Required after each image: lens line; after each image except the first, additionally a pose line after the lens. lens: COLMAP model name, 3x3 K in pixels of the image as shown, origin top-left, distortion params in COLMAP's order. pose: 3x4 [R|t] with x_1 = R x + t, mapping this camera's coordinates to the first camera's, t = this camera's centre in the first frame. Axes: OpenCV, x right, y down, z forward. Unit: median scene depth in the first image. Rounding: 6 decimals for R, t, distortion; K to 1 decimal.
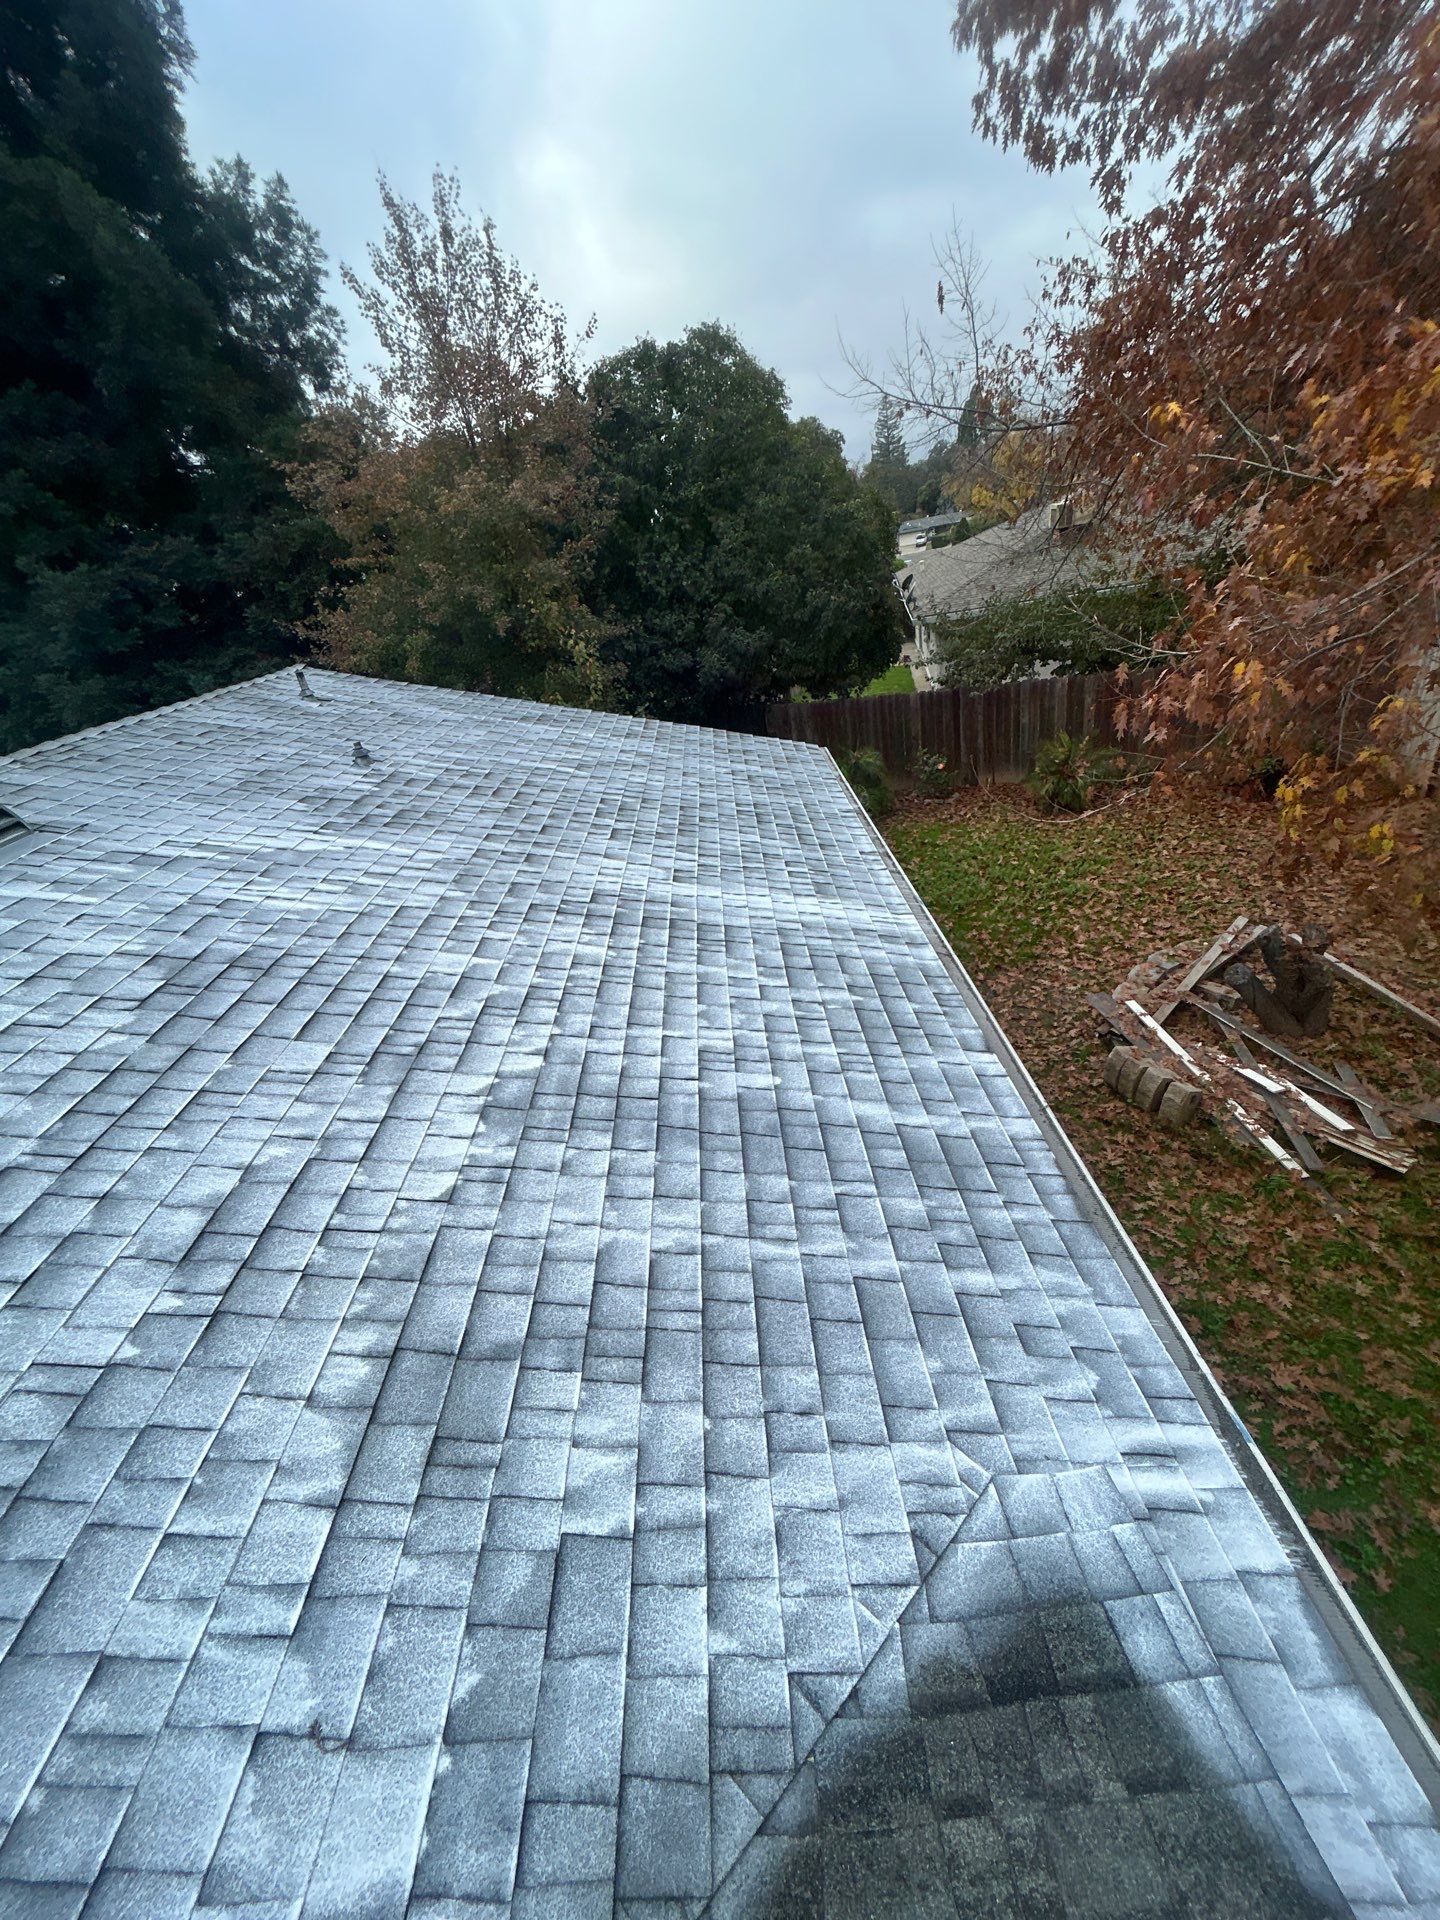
lens RADIAL K [[756.4, 0, 720.3], [0, 756.4, 956.5], [0, 0, 1]] dist [-0.003291, -0.000575]
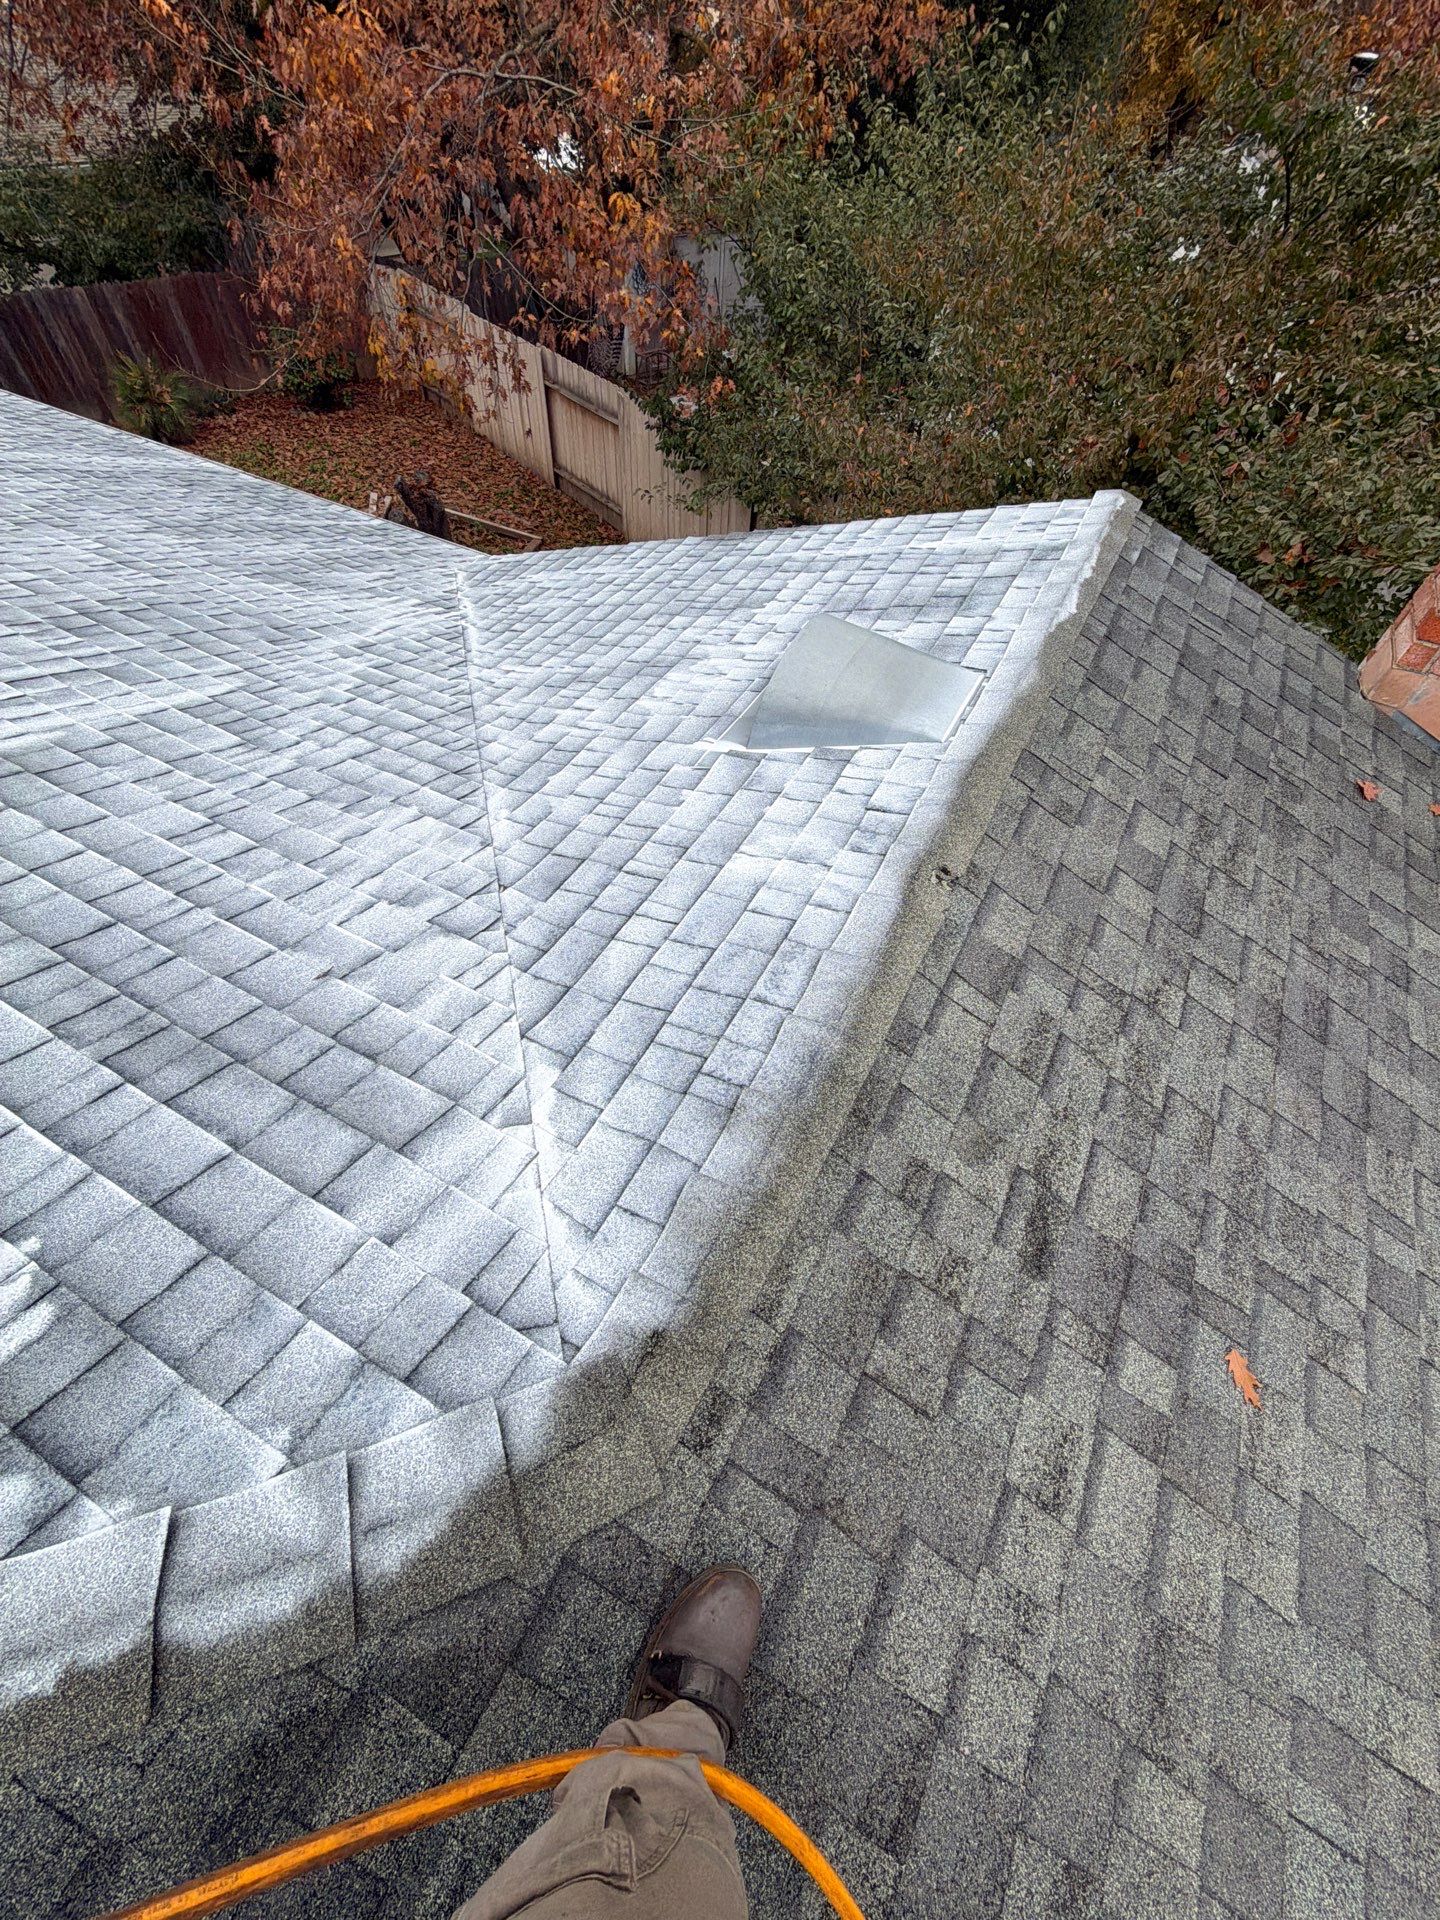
lens RADIAL K [[764.2, 0, 717.5], [0, 764.2, 957.5], [0, 0, 1]] dist [-0.000164, 0.000267]
pose [[0.479094, -0.560857, 0.675209, -0.334775], [0.304144, 0.827656, 0.471680, 0.142072], [-0.823386, -0.020618, 0.567107, -0.261969]]
